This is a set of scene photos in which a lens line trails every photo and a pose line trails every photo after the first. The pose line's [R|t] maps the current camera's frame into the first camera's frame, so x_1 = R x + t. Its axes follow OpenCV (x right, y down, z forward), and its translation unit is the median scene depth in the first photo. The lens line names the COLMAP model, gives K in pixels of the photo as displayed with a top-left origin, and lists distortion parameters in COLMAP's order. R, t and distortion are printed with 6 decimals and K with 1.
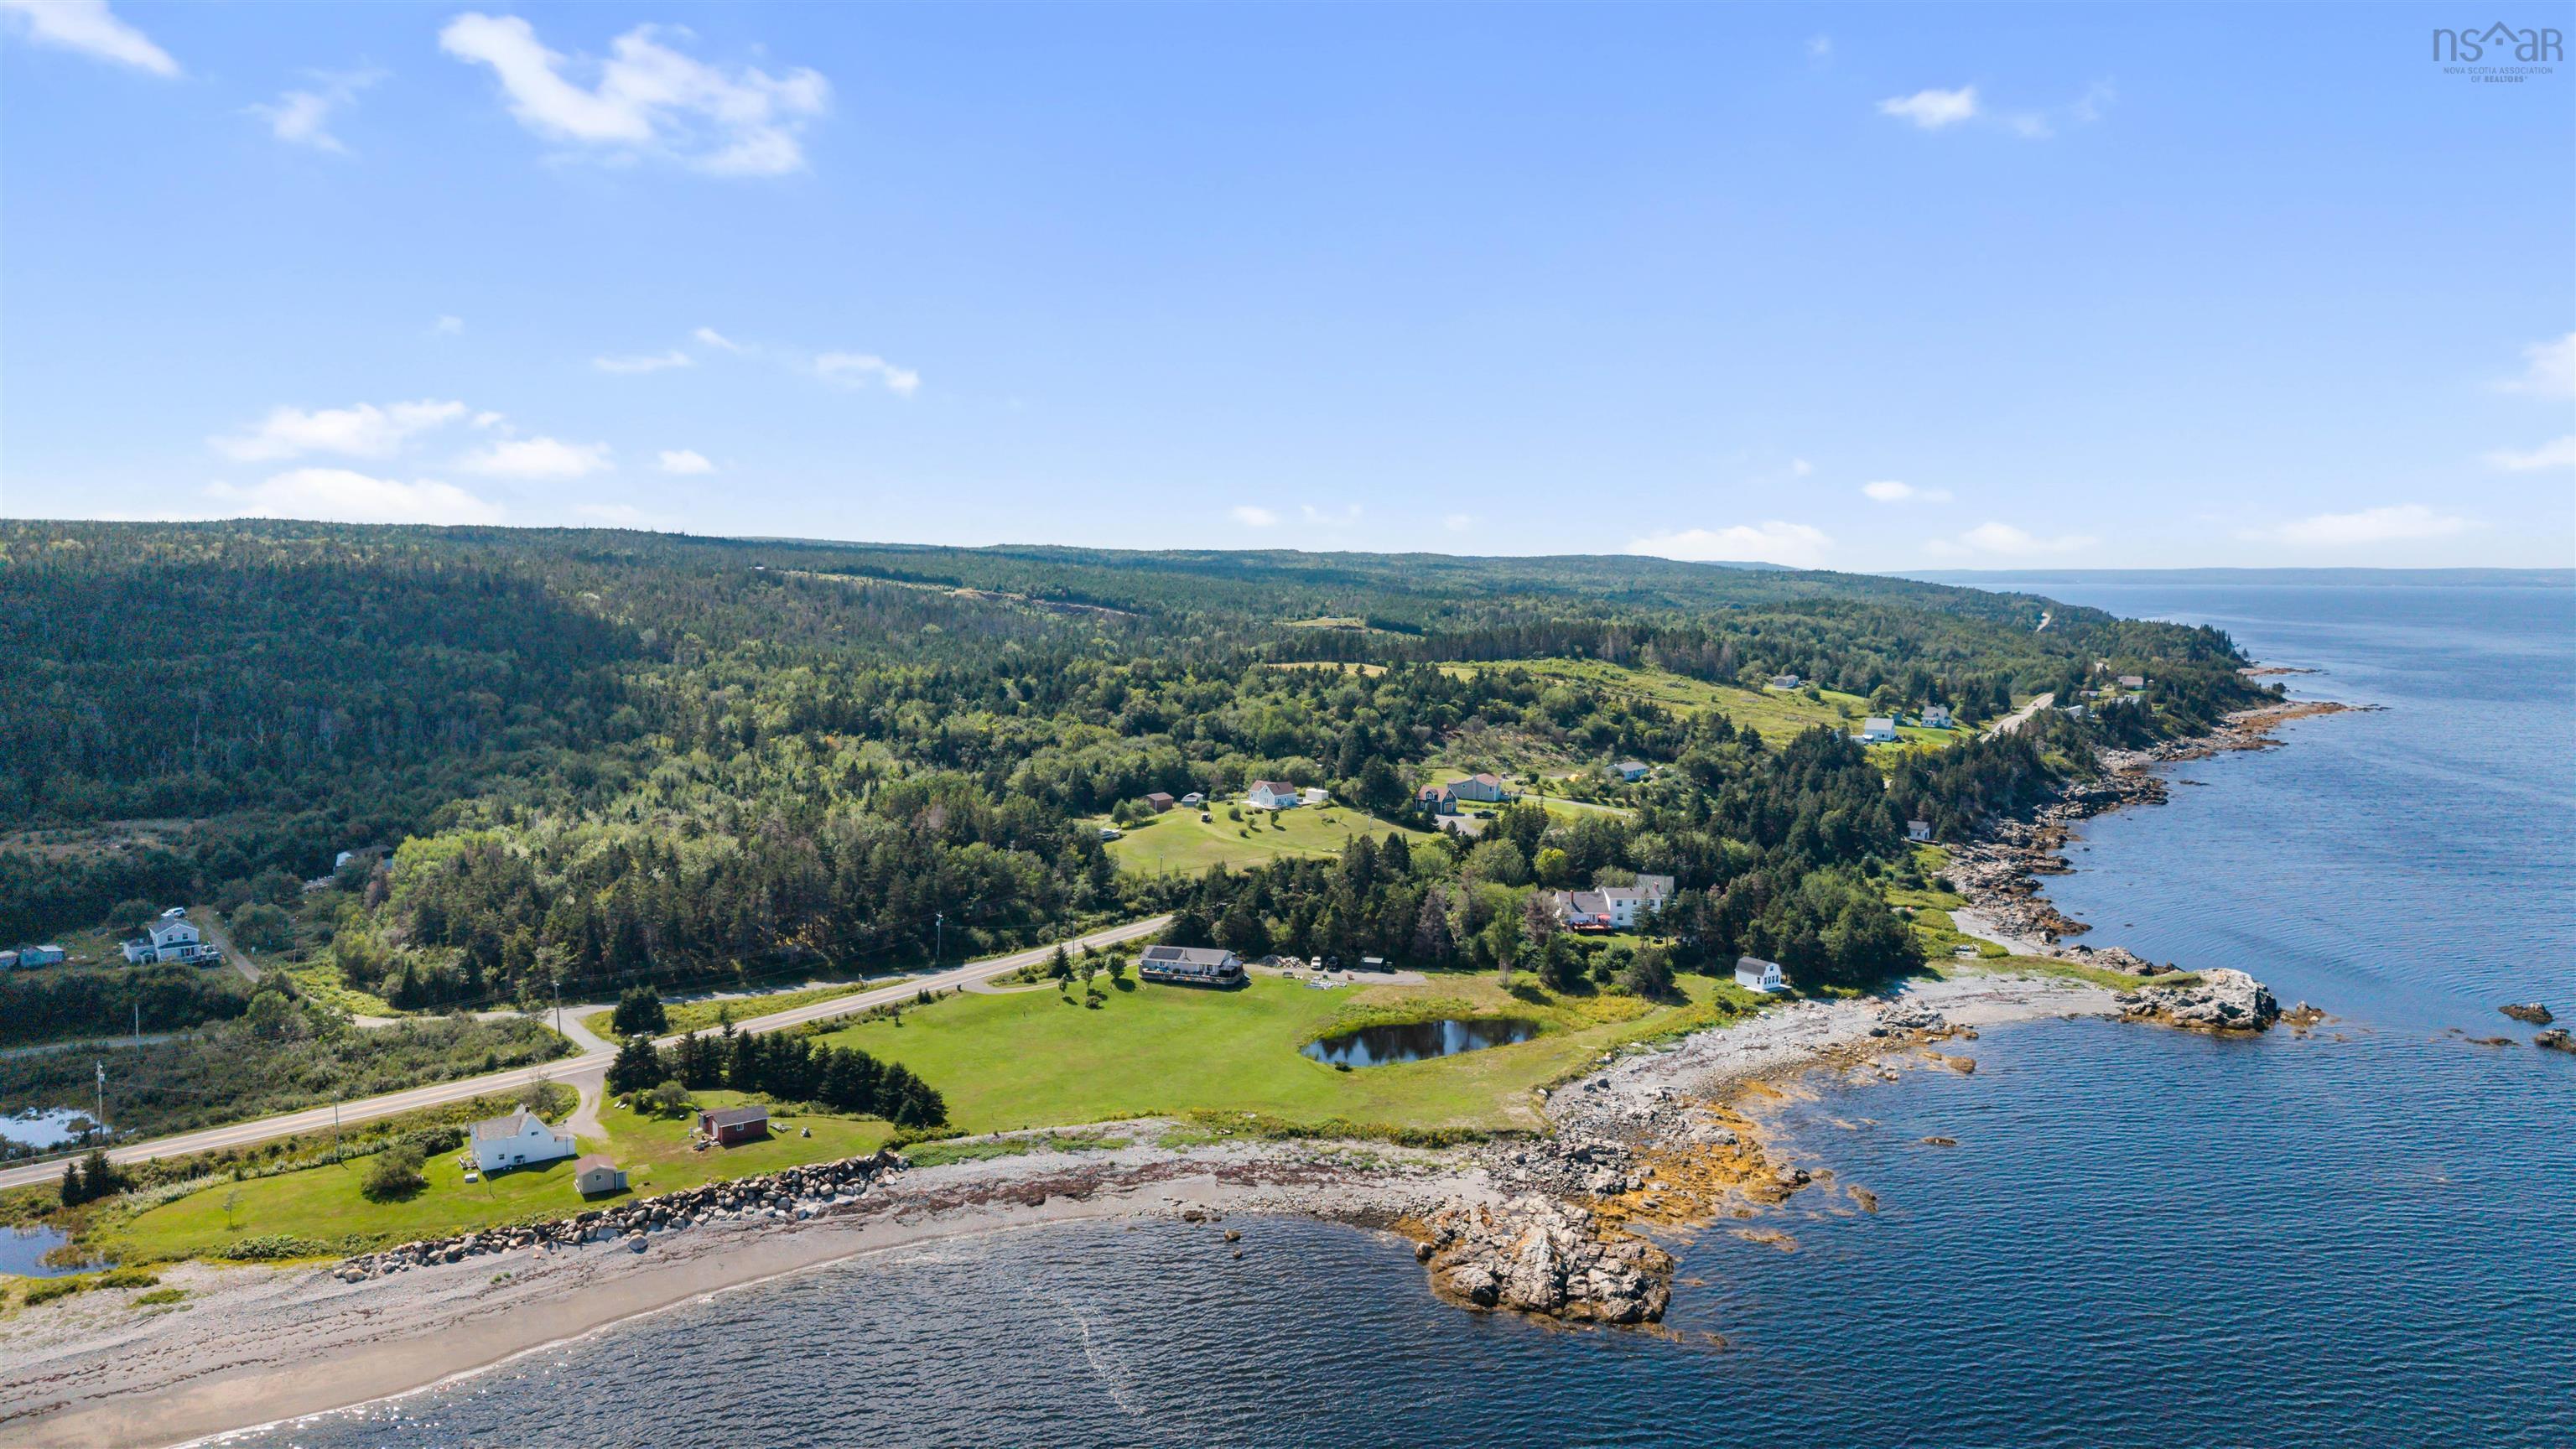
lens RADIAL K [[1842.1, 0, 1288.0], [0, 1842.1, 724.5], [0, 0, 1]] dist [0.154188, -0.365778]
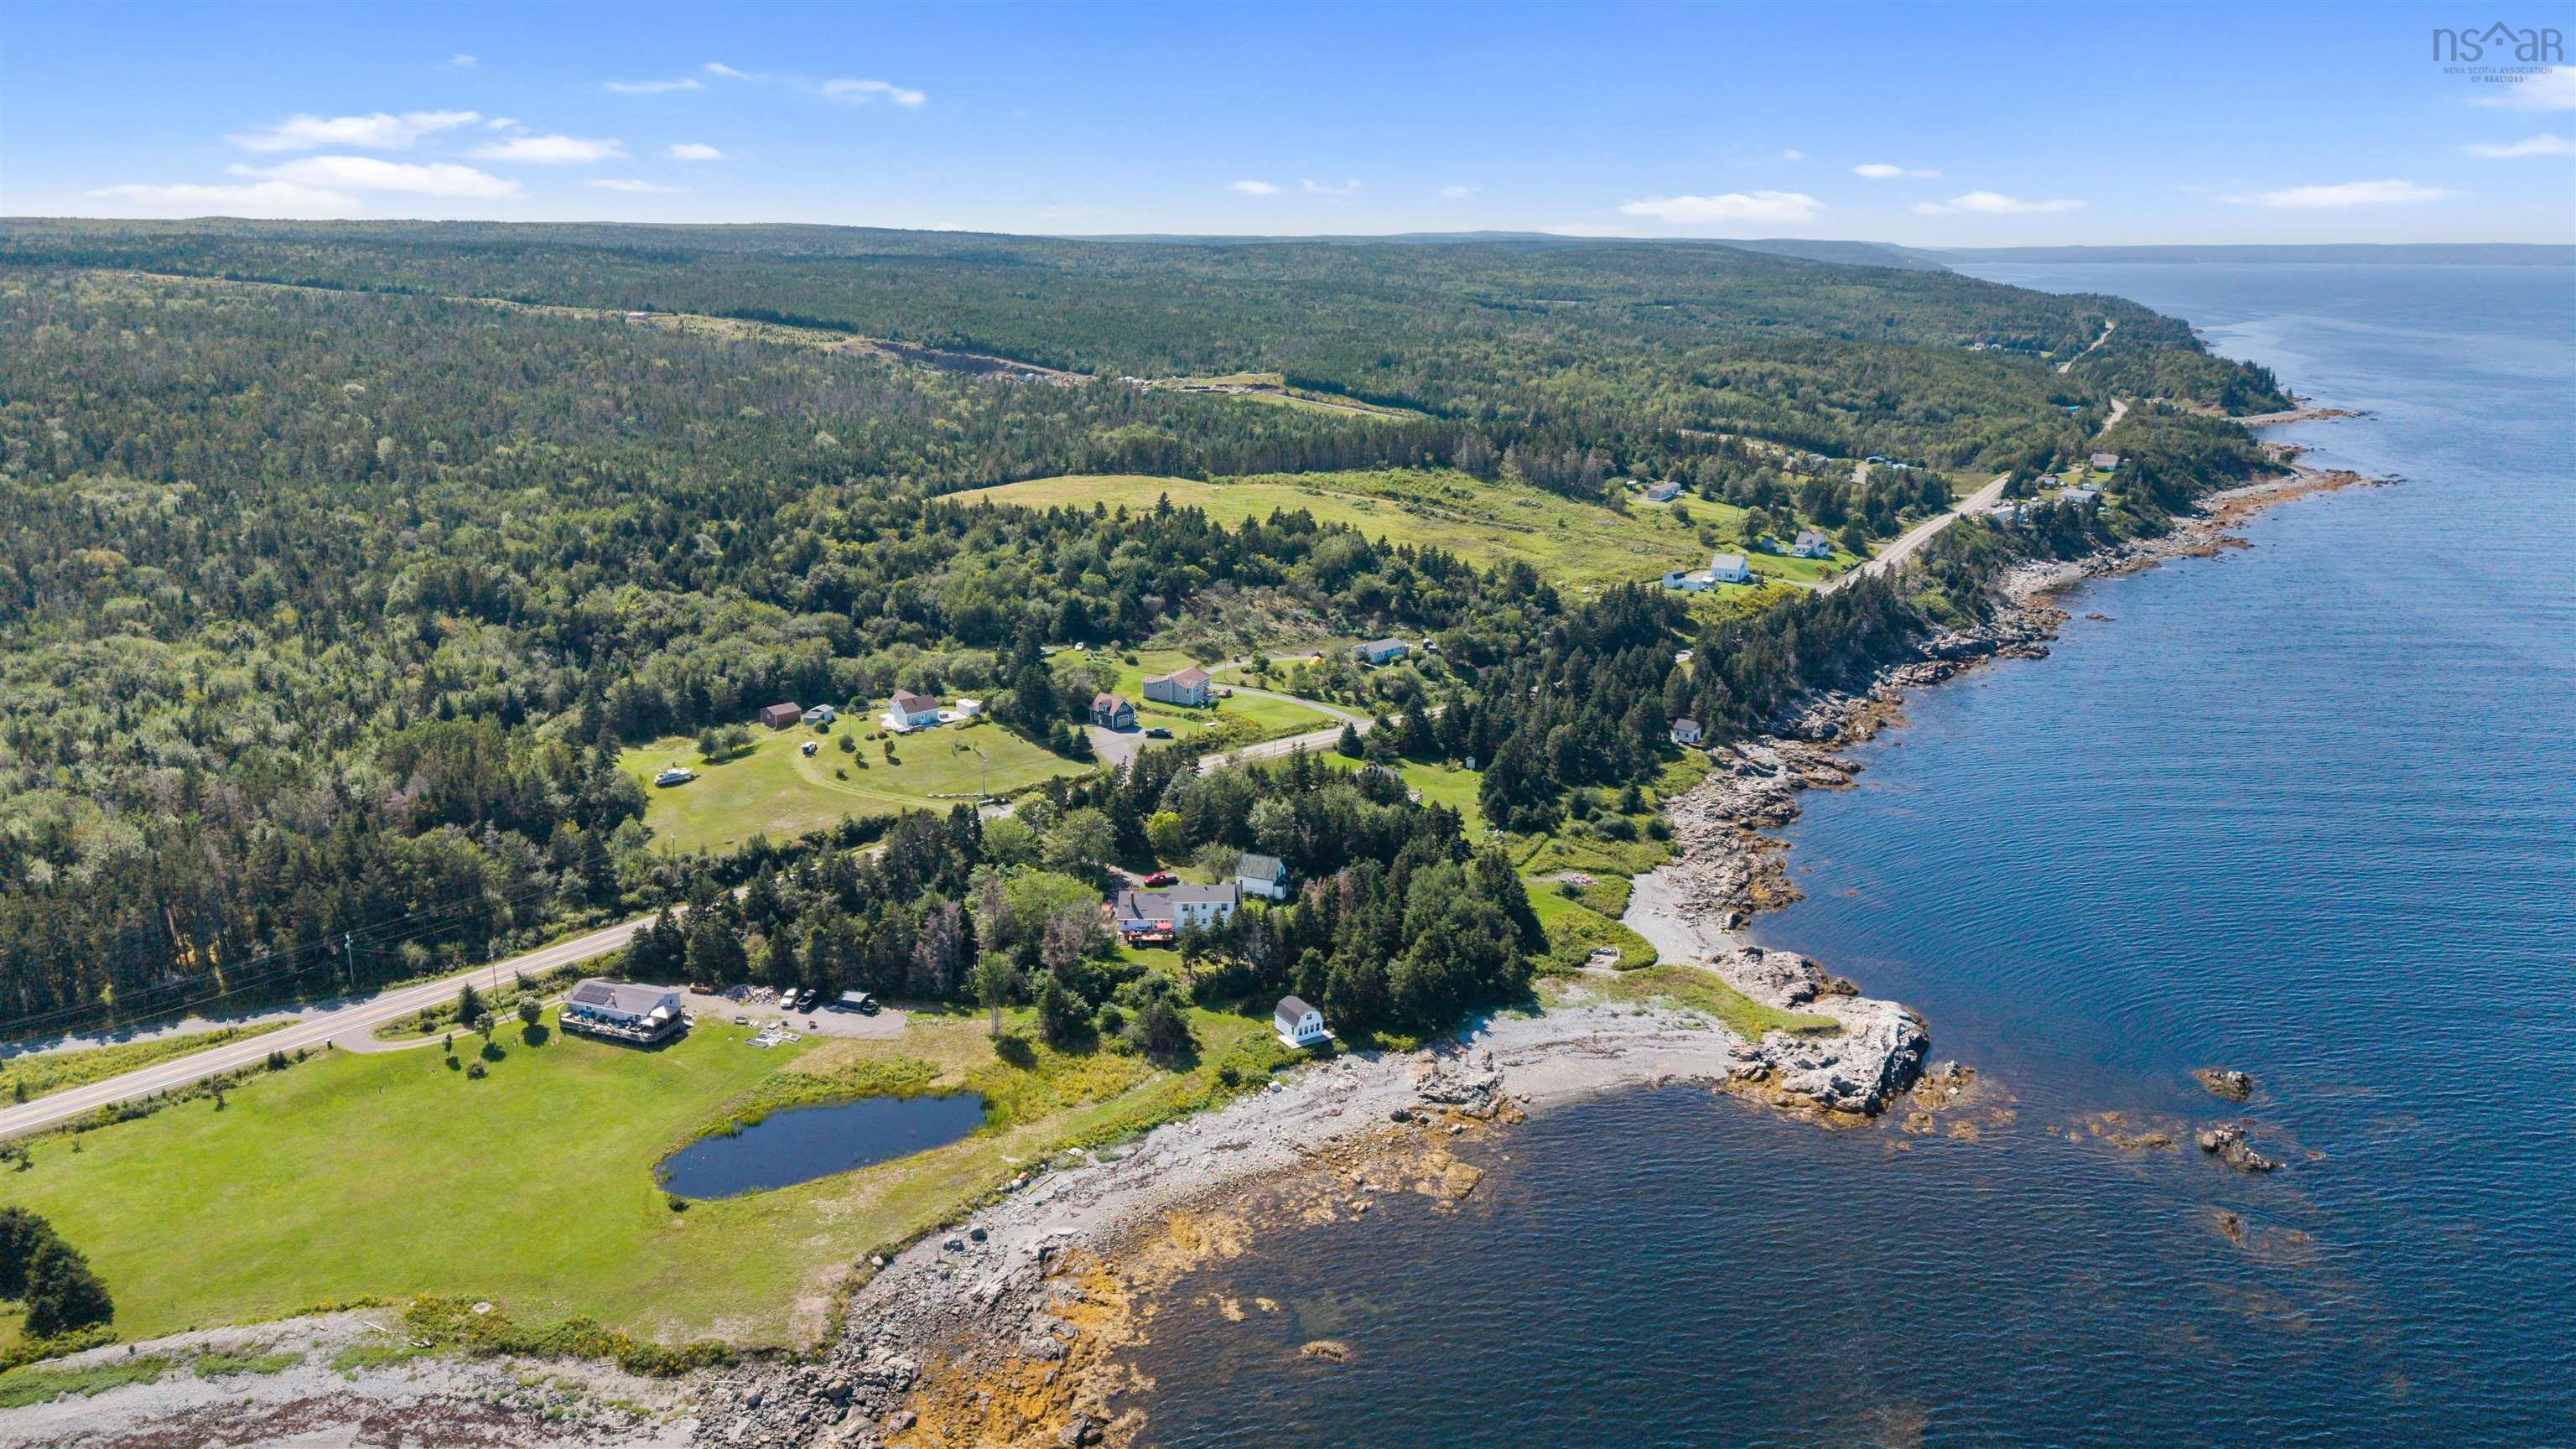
lens RADIAL K [[1842.1, 0, 1288.0], [0, 1842.1, 724.5], [0, 0, 1]] dist [0.154188, -0.365778]
pose [[0.998672, 0.015224, -0.049216, 0.200792], [-0.006410, 0.984634, 0.174513, -0.103174], [0.051117, -0.173966, 0.983424, 0.131462]]
